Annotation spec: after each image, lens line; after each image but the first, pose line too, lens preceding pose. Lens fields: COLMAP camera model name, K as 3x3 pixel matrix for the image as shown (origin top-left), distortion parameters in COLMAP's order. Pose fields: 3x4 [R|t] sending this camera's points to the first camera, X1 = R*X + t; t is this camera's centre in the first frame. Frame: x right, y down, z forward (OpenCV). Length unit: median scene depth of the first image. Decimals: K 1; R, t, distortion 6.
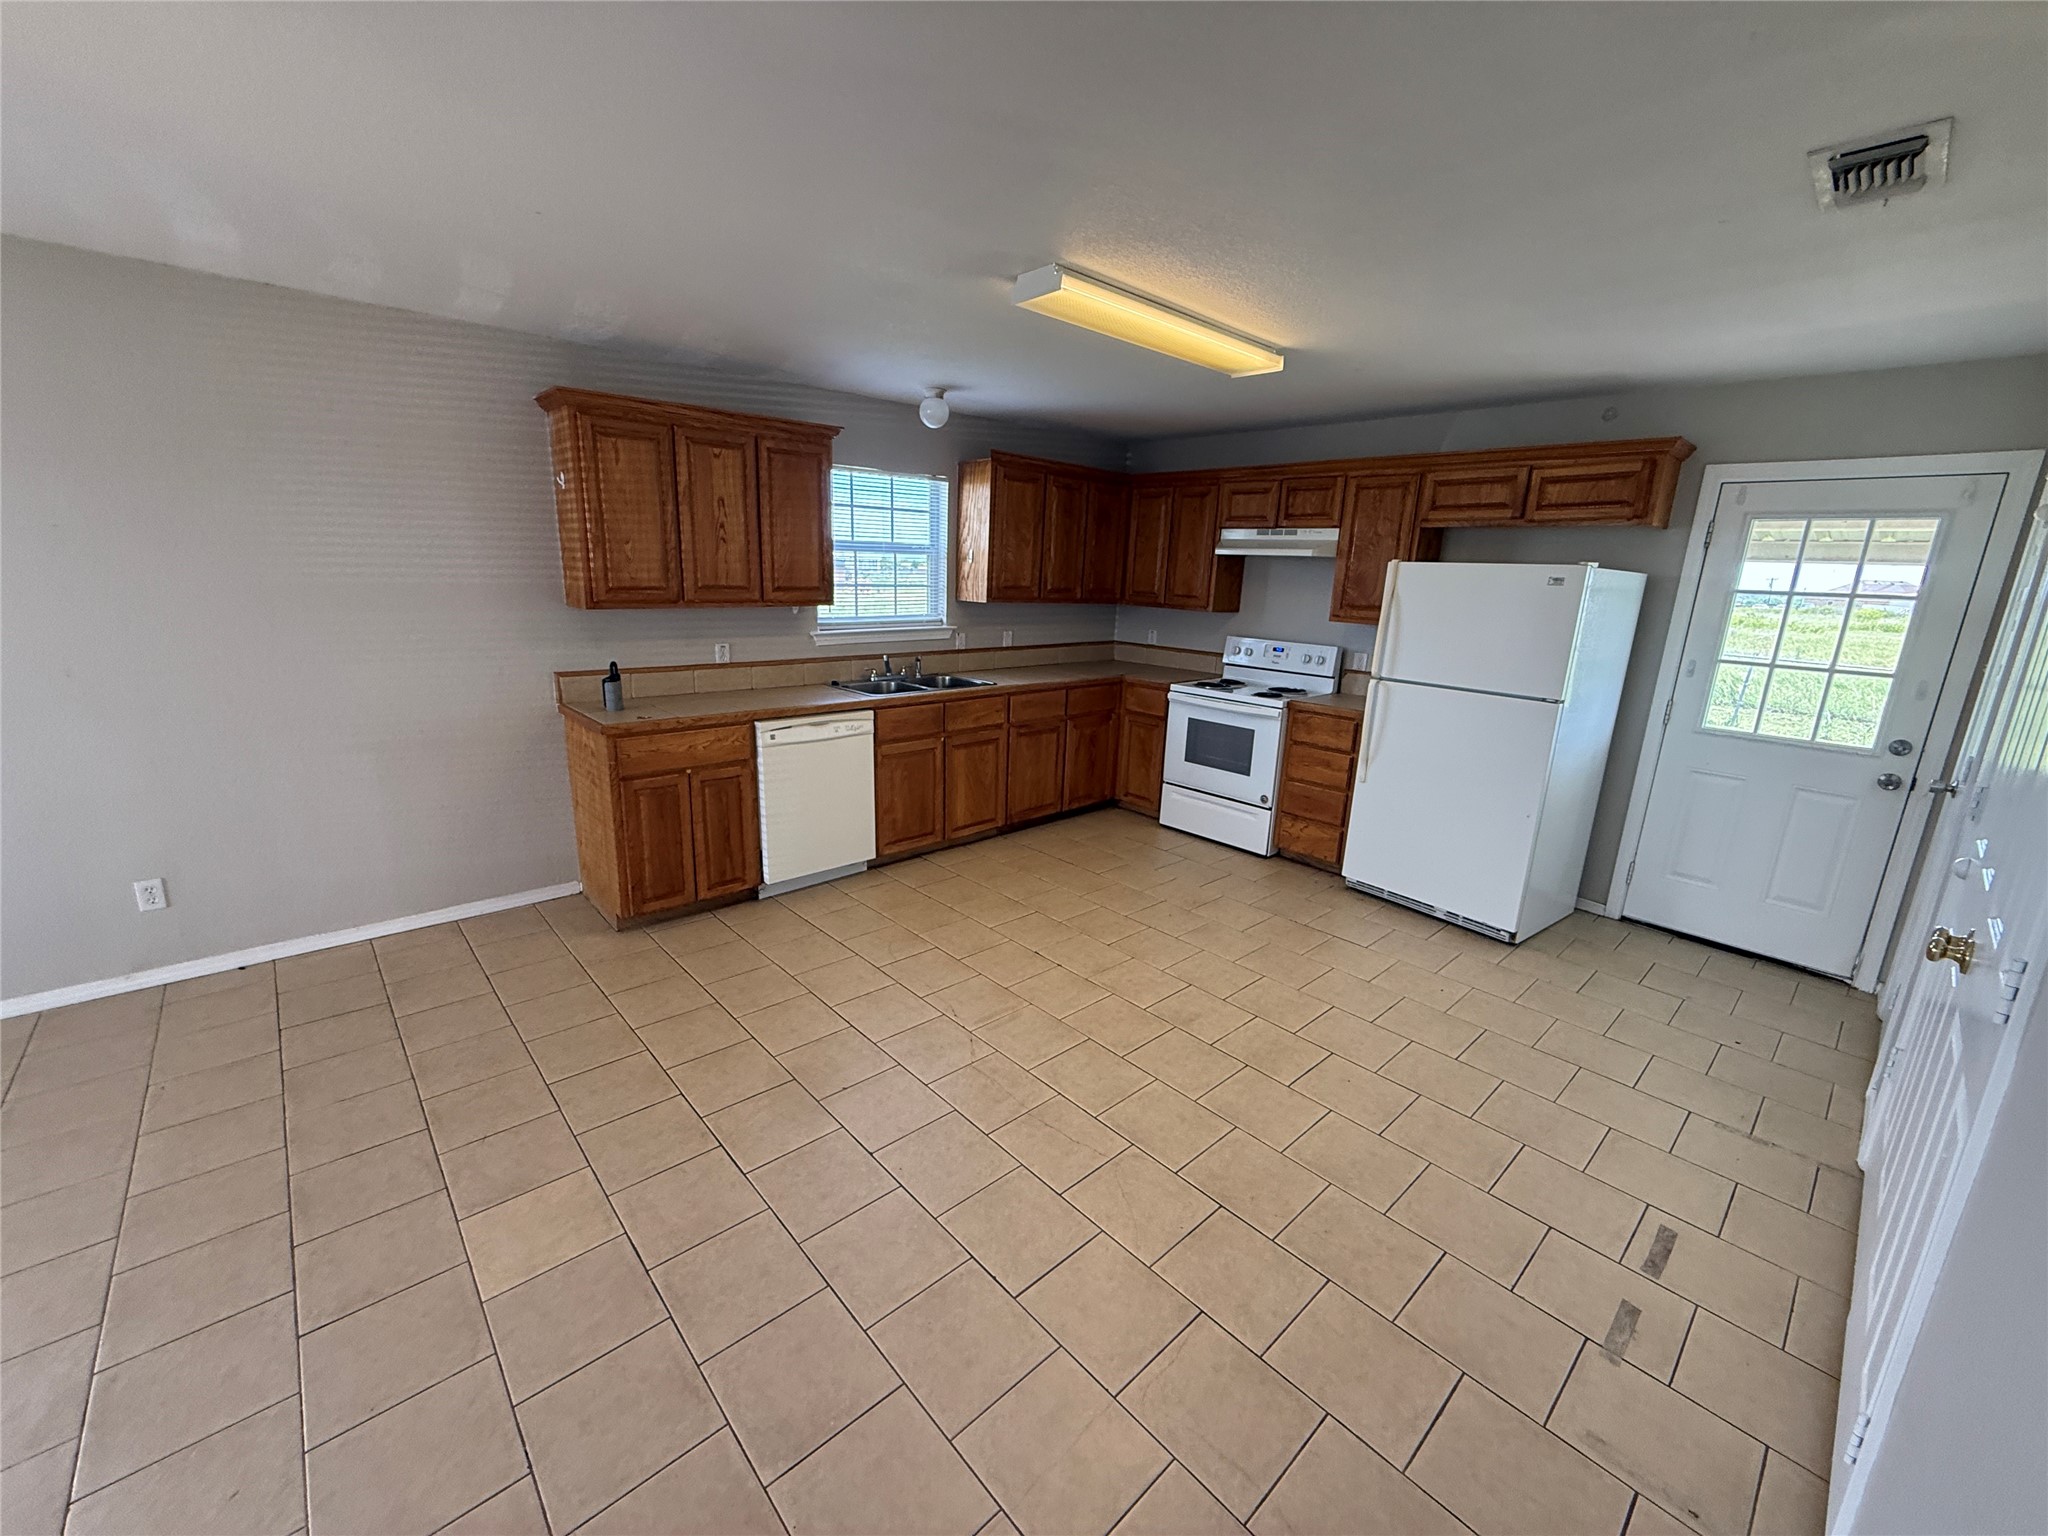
lens RADIAL K [[821.7, 0, 1019.2], [0, 821.7, 766.1], [0, 0, 1]] dist [0.000500, -0.000460]
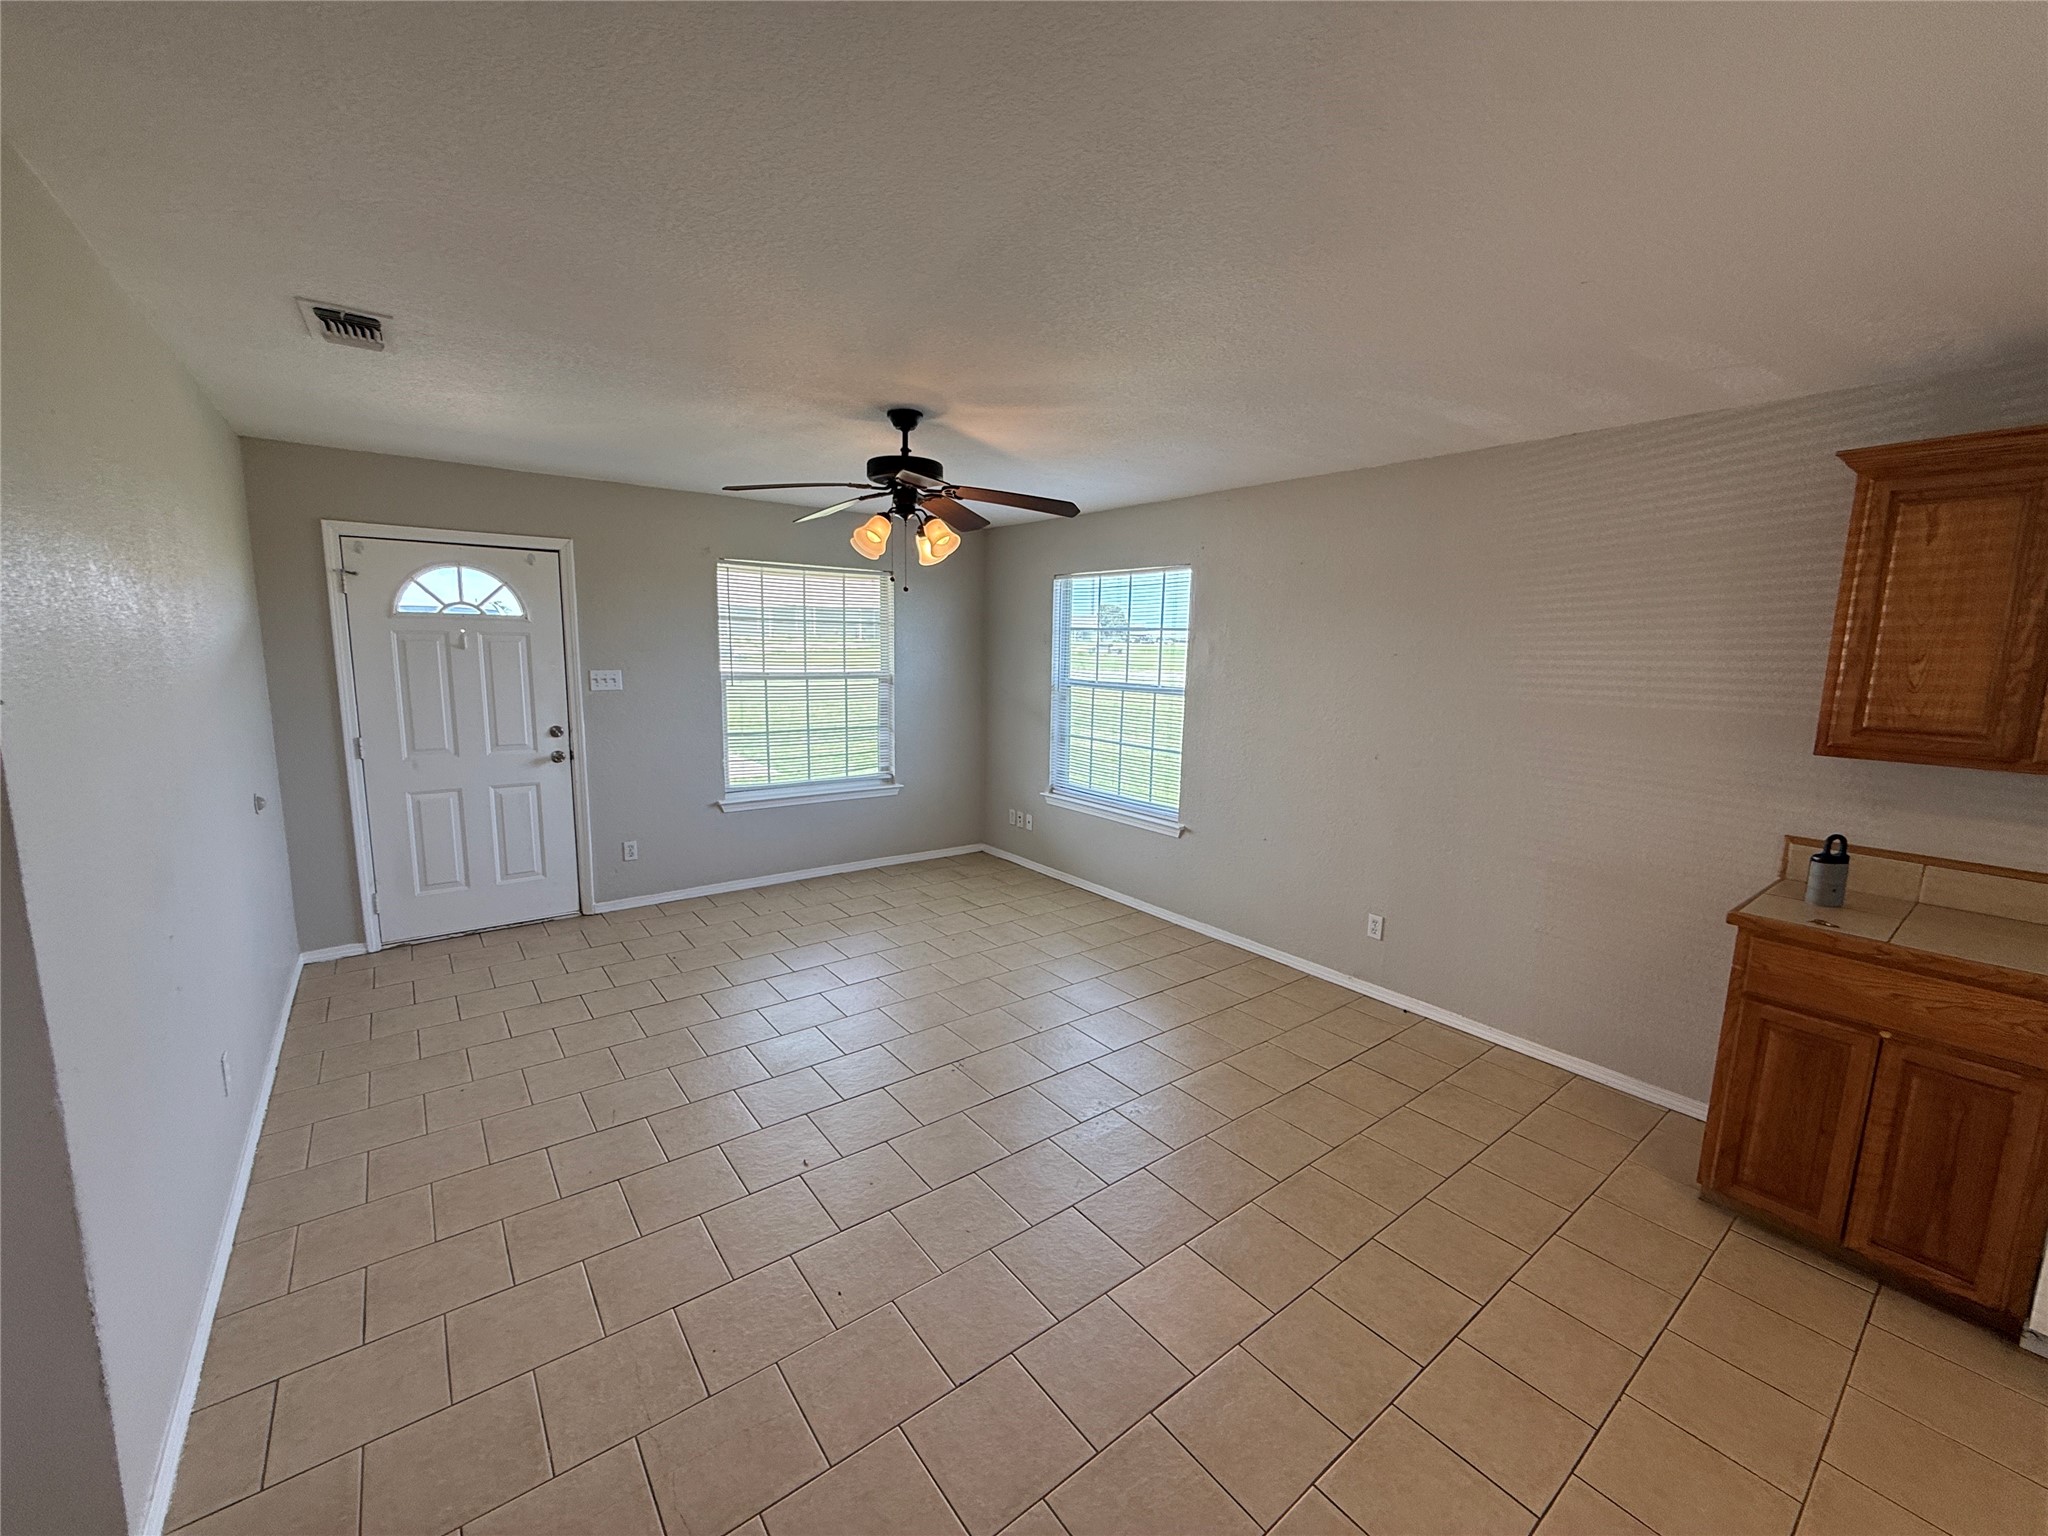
lens RADIAL K [[818.9, 0, 1025.3], [0, 818.9, 764.5], [0, 0, 1]] dist [-0.000730, 0.000162]
pose [[-0.084592, 0.110239, -0.990299, 0.185105], [-0.261596, 0.956541, 0.128827, -0.080741], [0.961463, 0.269956, -0.052078, 0.326608]]
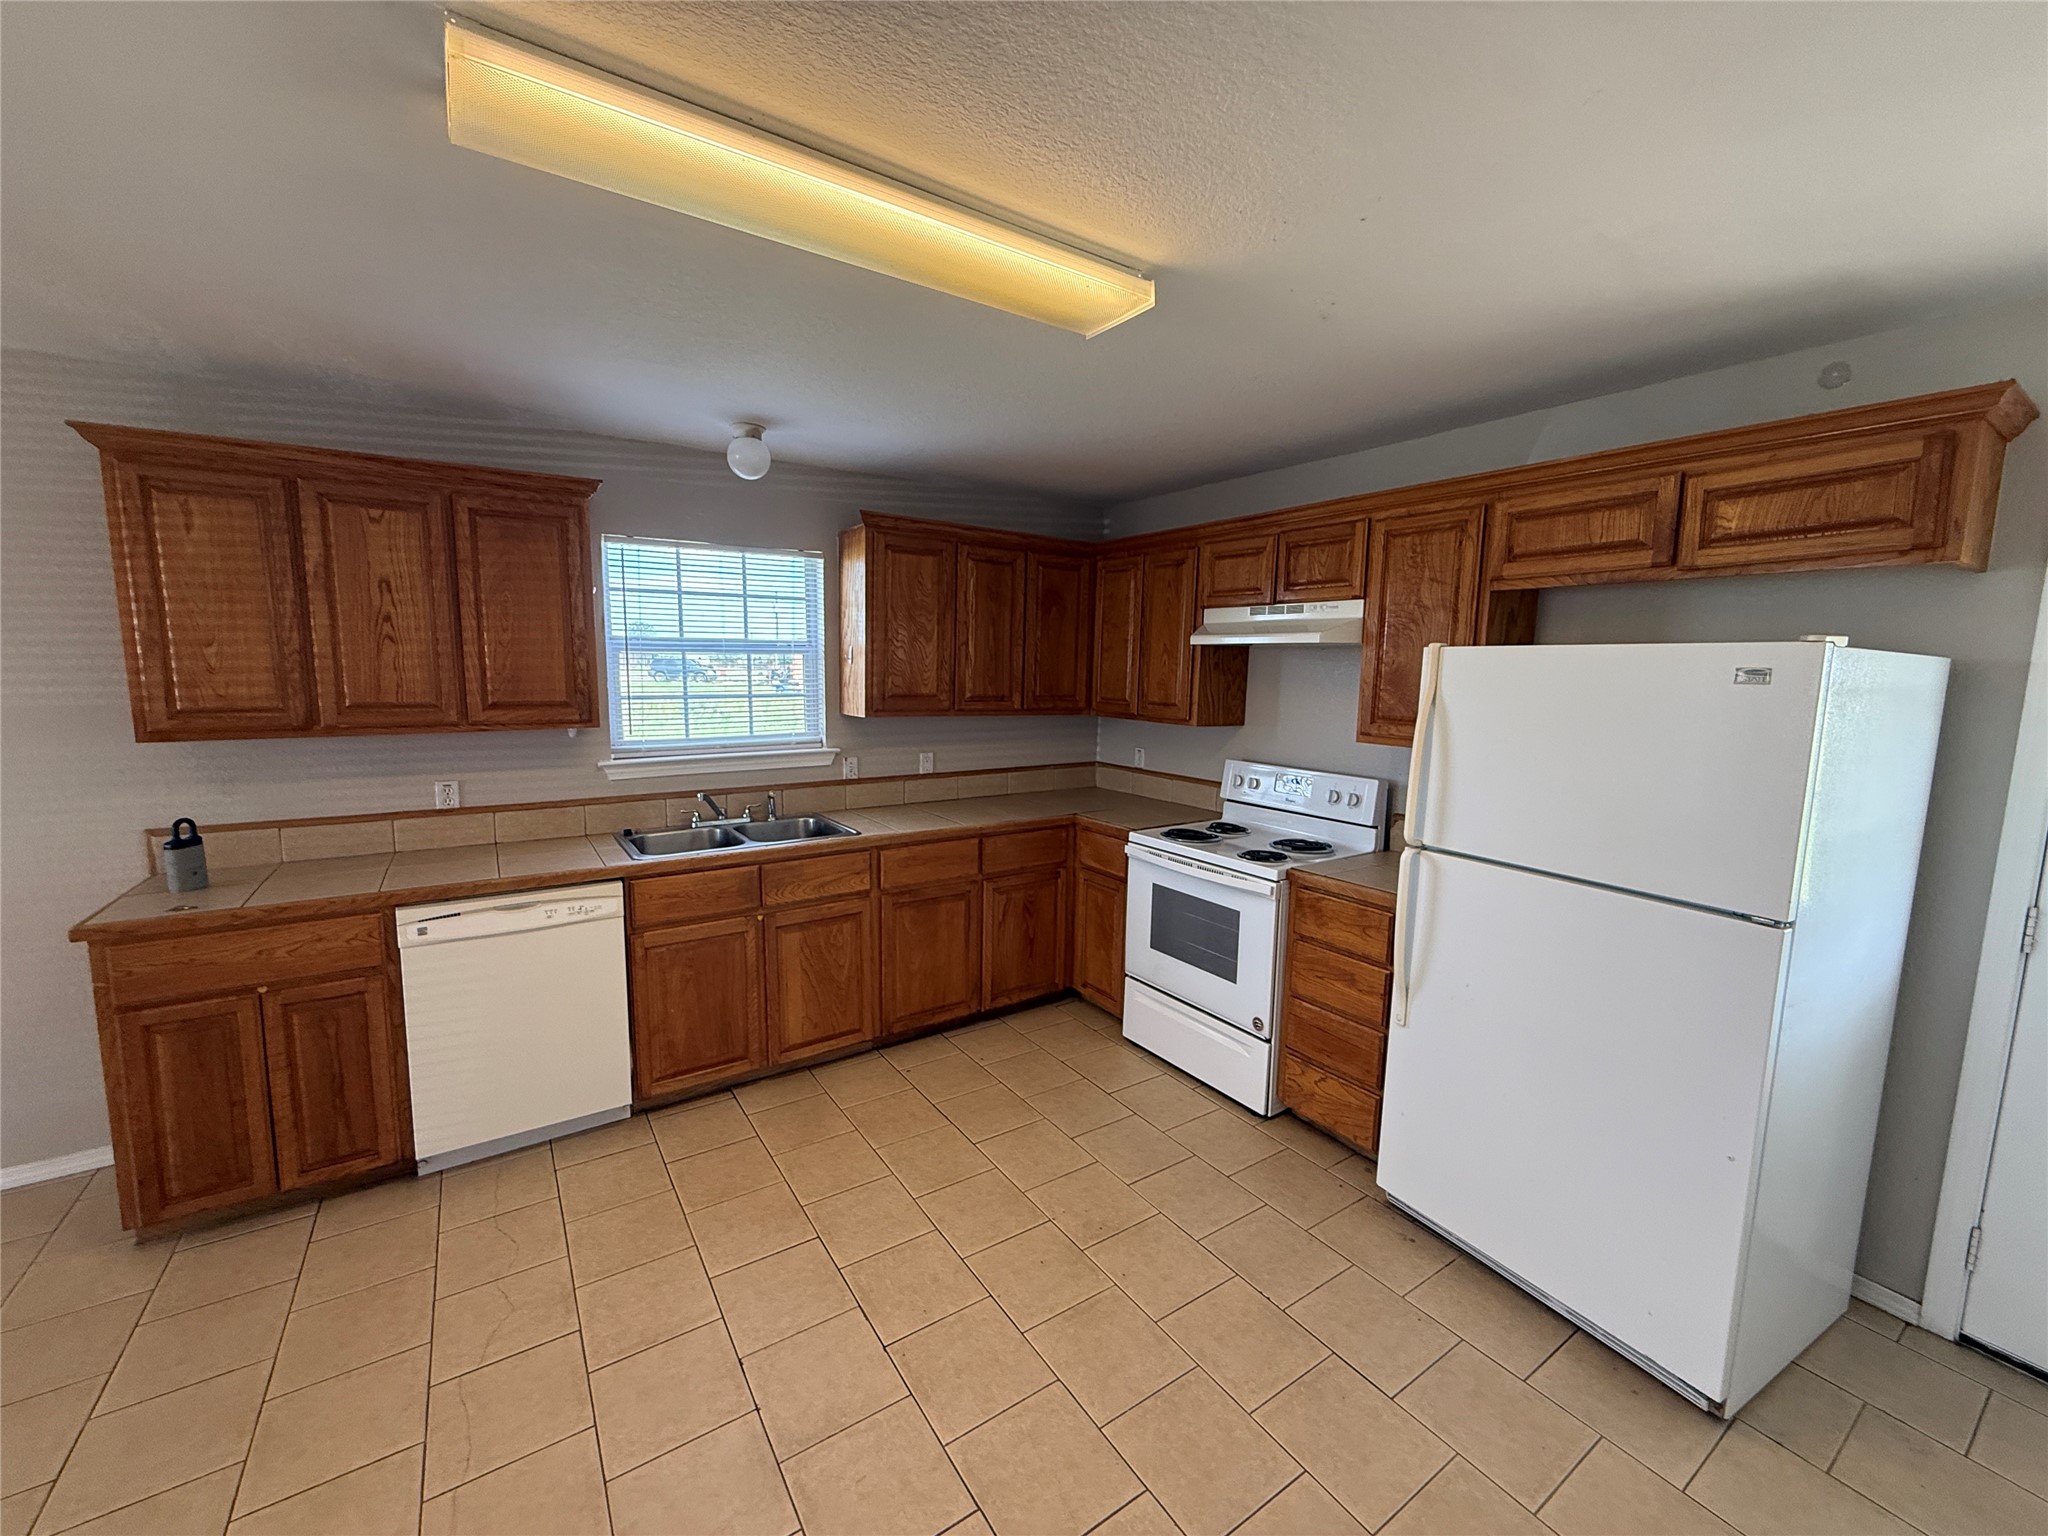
lens RADIAL K [[818.9, 0, 1025.3], [0, 818.9, 764.5], [0, 0, 1]] dist [-0.000730, 0.000162]
pose [[0.988237, -0.001662, -0.152918, 0.245744], [-0.016902, 0.992628, -0.120016, -0.087452], [0.151990, 0.121189, 0.980924, 0.379505]]
